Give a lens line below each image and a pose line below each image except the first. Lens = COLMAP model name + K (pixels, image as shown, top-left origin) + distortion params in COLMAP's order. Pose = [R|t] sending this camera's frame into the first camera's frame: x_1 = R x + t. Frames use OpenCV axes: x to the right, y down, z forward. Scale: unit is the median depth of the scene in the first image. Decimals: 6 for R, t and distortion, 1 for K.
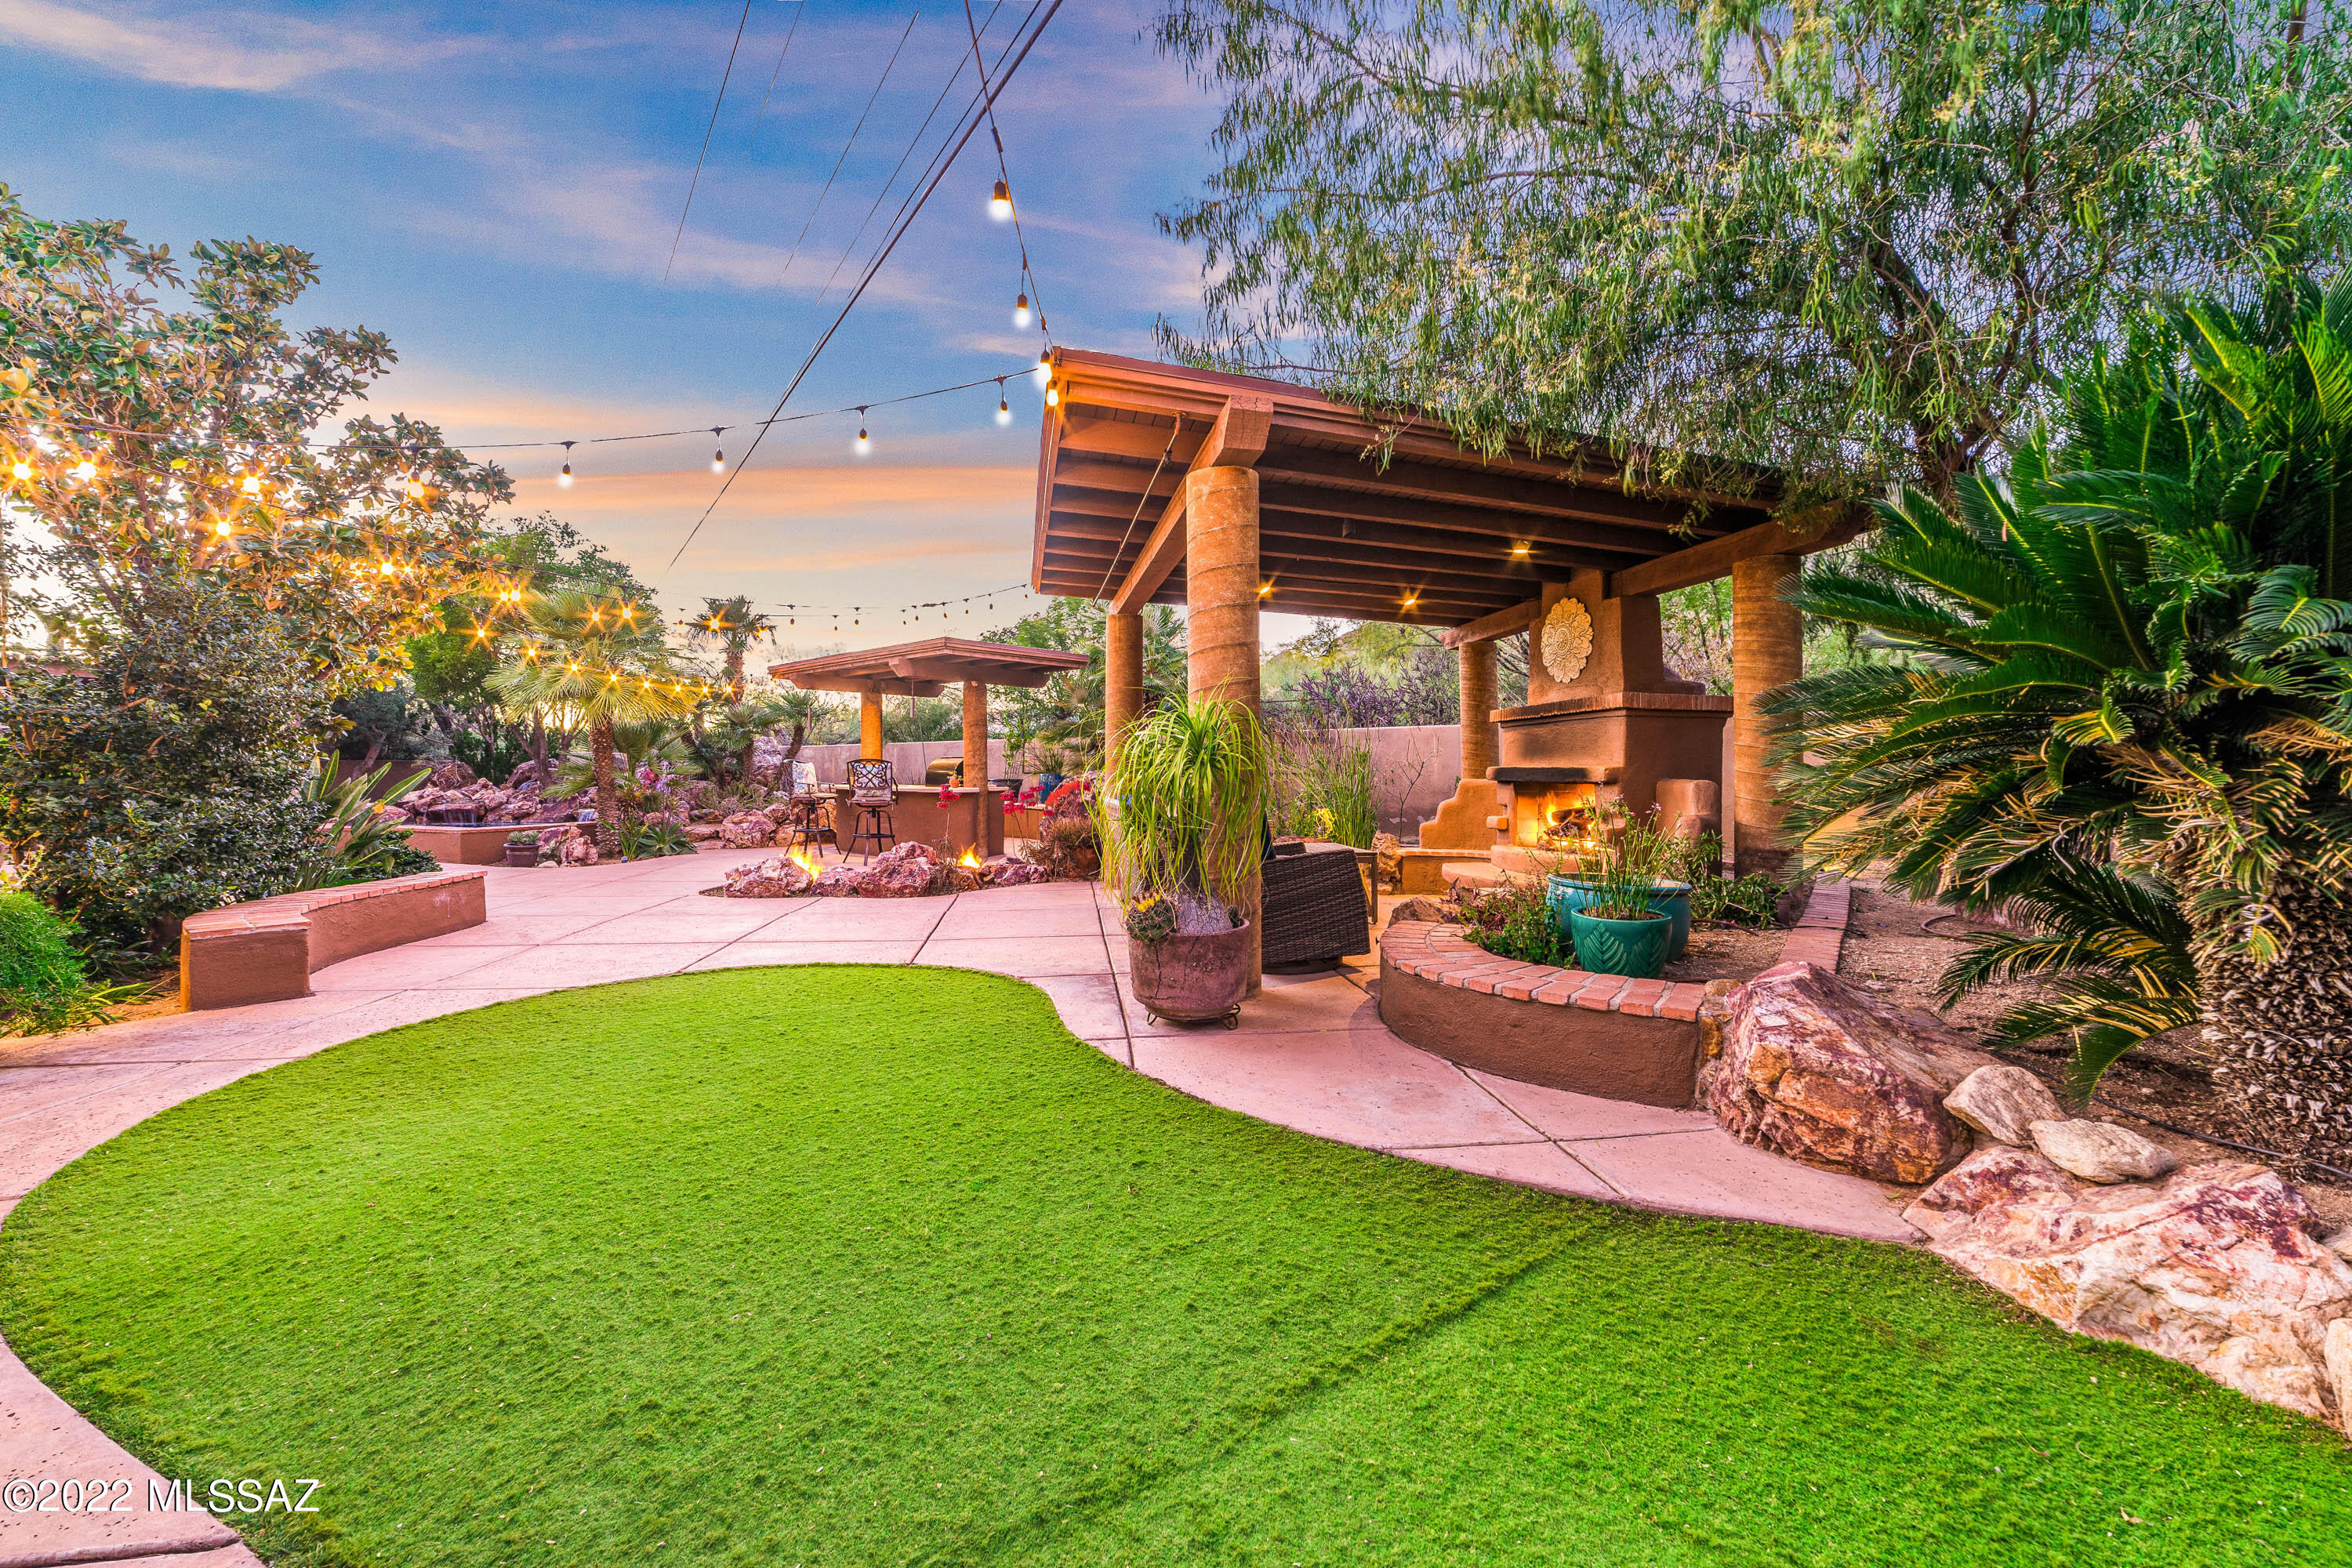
lens RADIAL K [[919.9, 0, 1161.4], [0, 919.9, 772.6], [0, 0, 1]] dist [-0.023911, 0.008845]
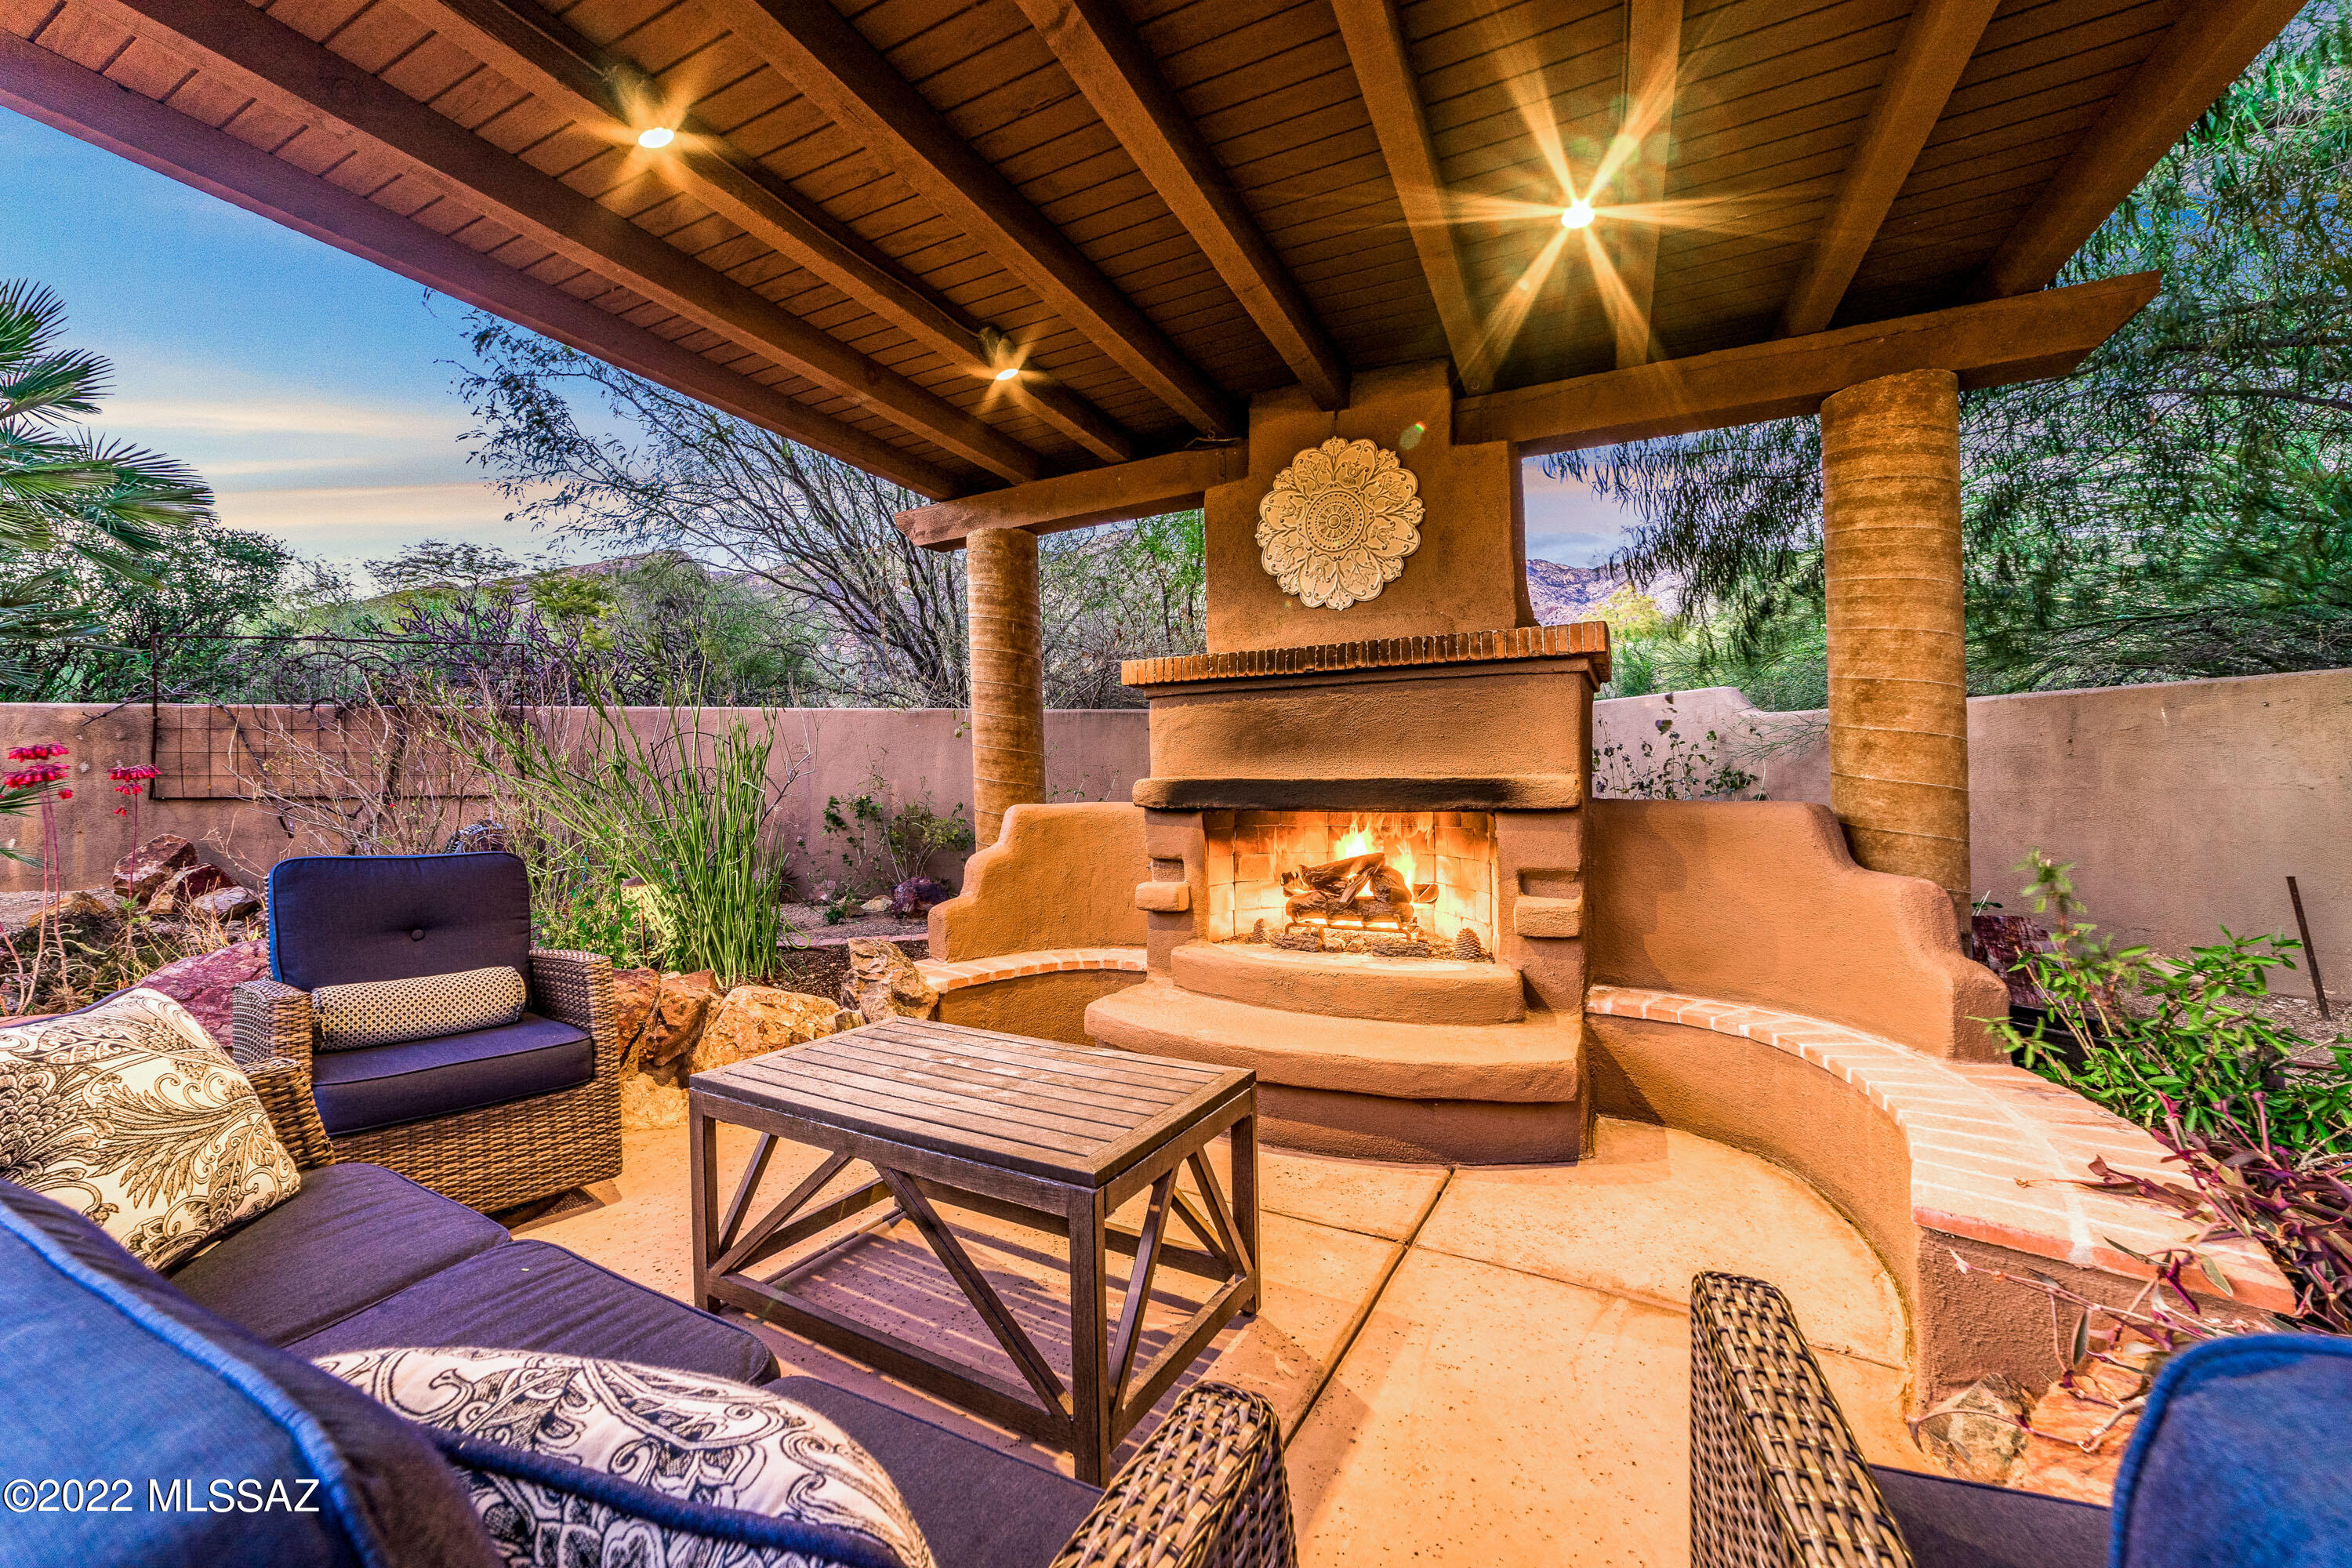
lens RADIAL K [[919.9, 0, 1161.4], [0, 919.9, 772.6], [0, 0, 1]] dist [-0.023911, 0.008845]
pose [[0.599897, 0.002385, 0.800074, -0.015418], [0.010924, 0.999878, -0.011172, -0.006165], [-0.800003, 0.015442, 0.599797, 0.973616]]
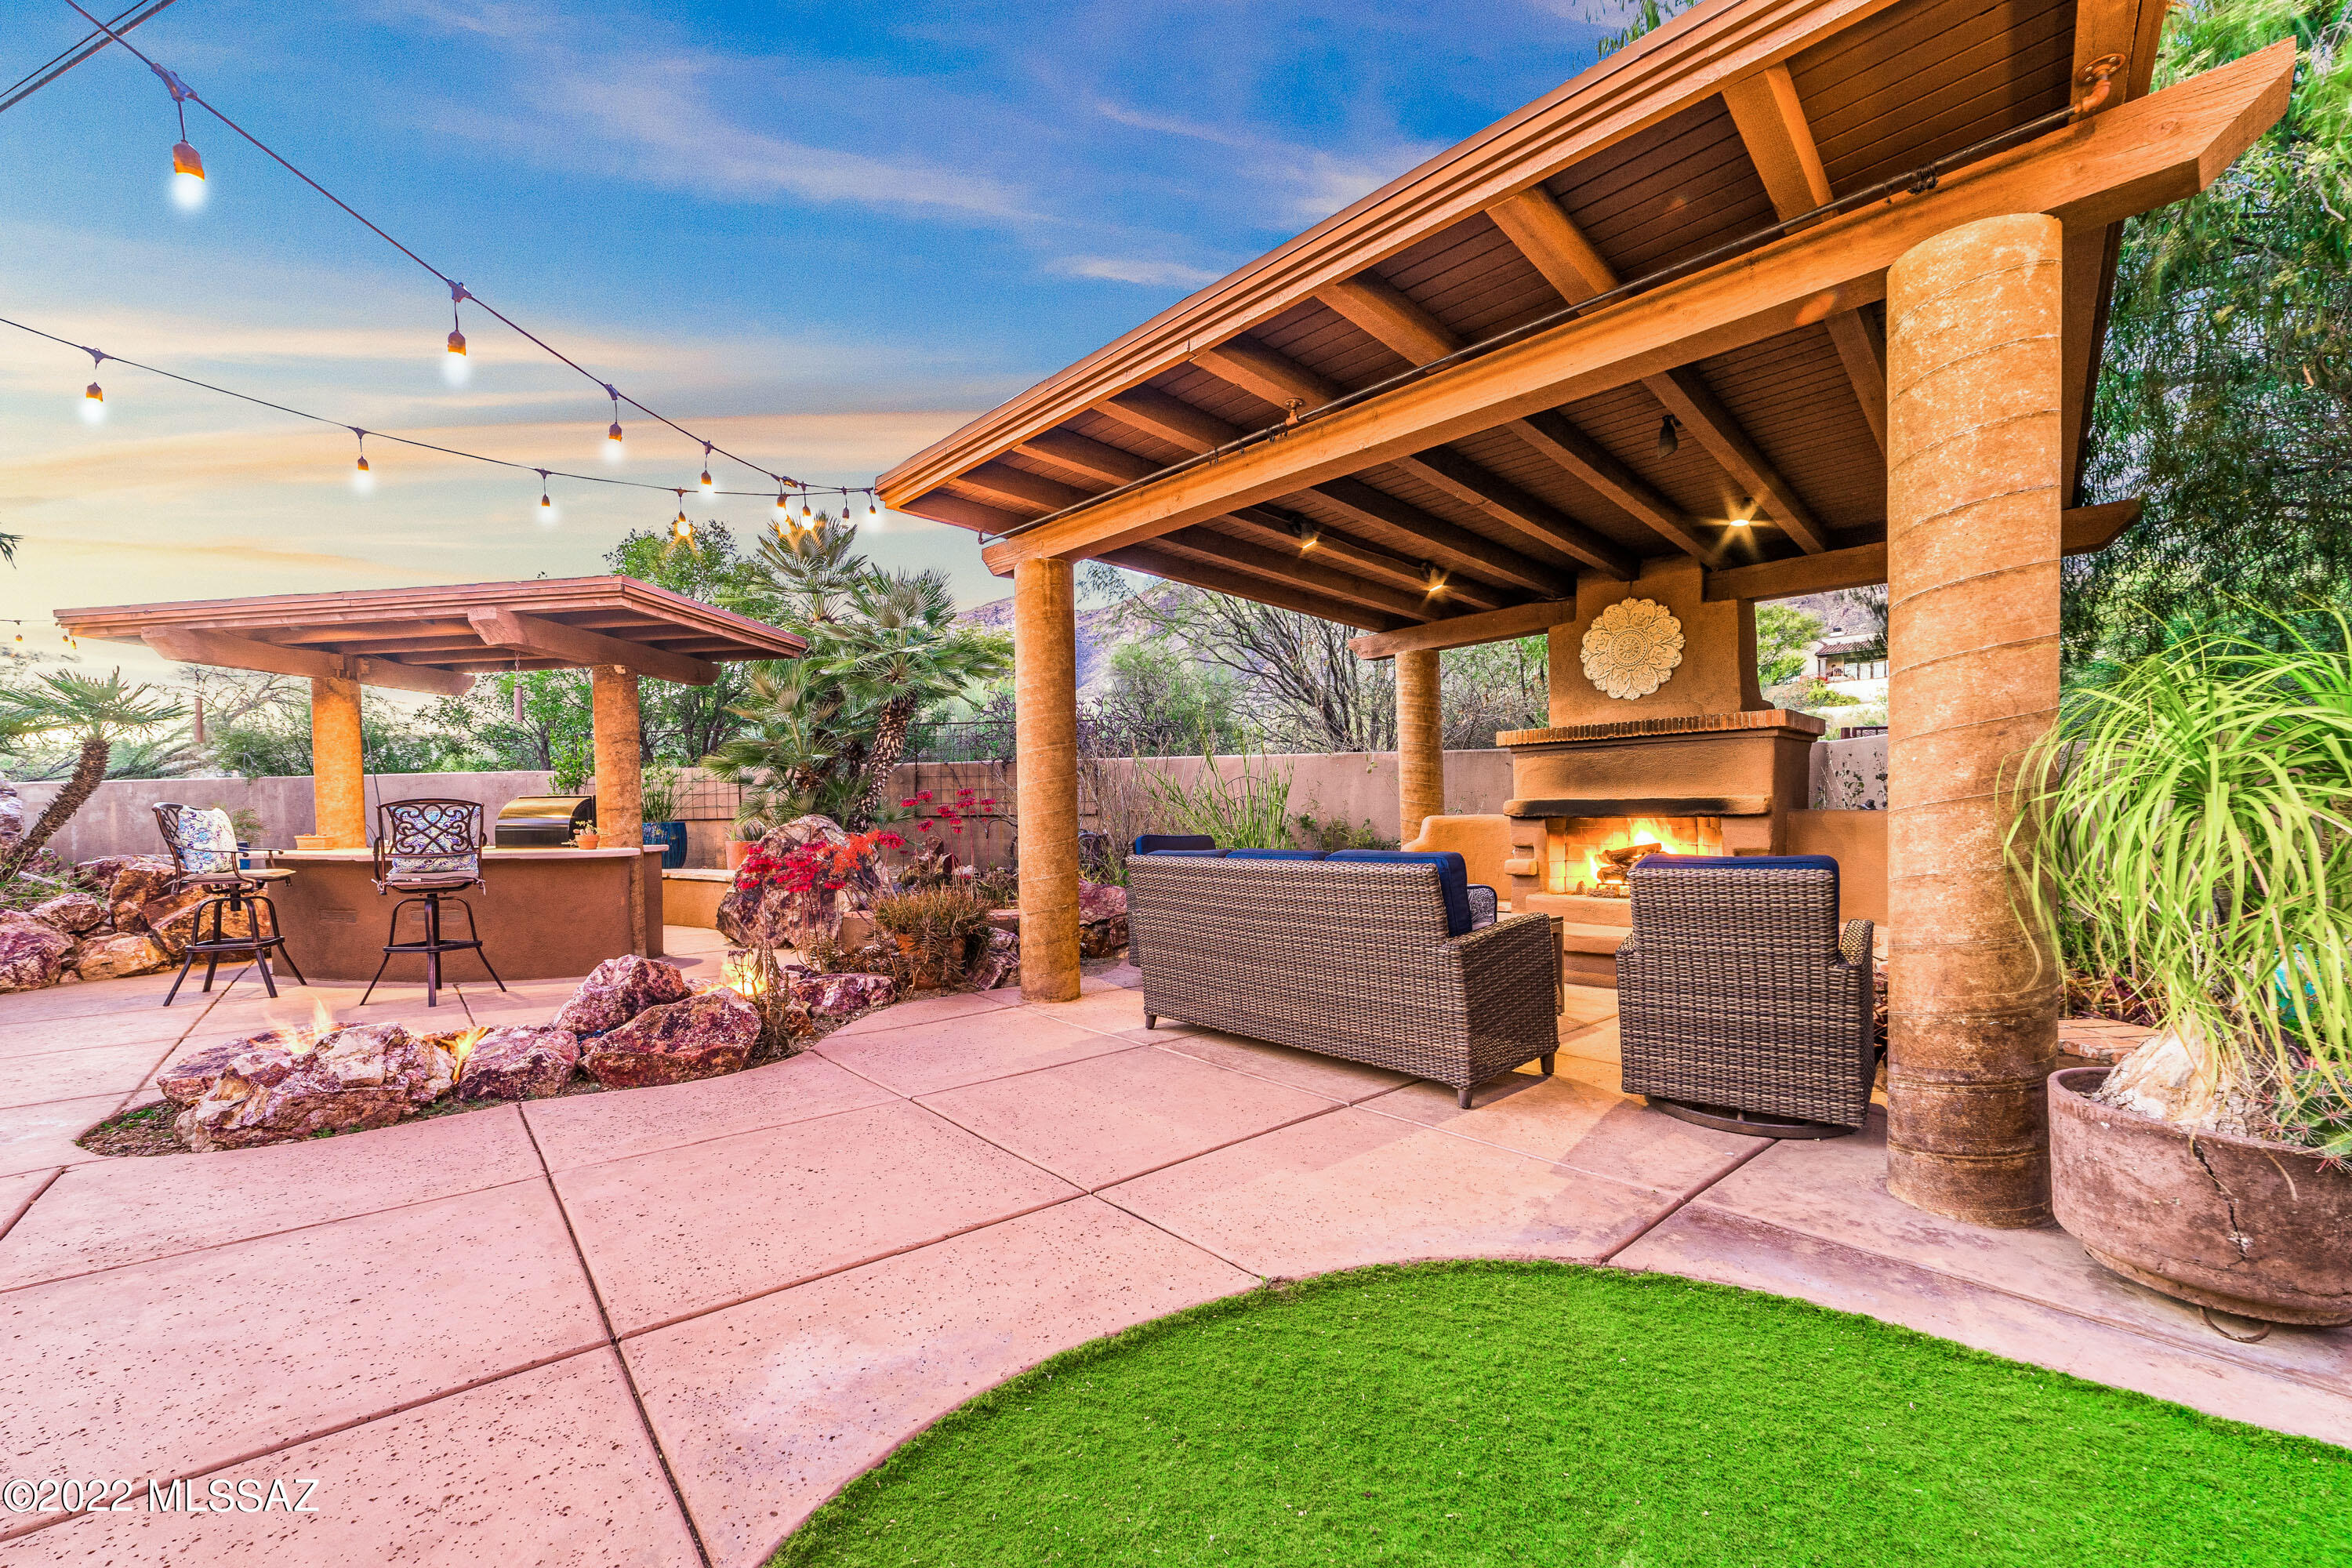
lens RADIAL K [[950.1, 0, 1173.6], [0, 950.1, 841.2], [0, 0, 1]] dist [-0.024318, 0.010074]
pose [[0.835119, -0.029599, 0.549272, -0.490107], [0.016077, 0.999438, 0.029414, 0.000559], [-0.549834, -0.015734, 0.835126, 0.626948]]
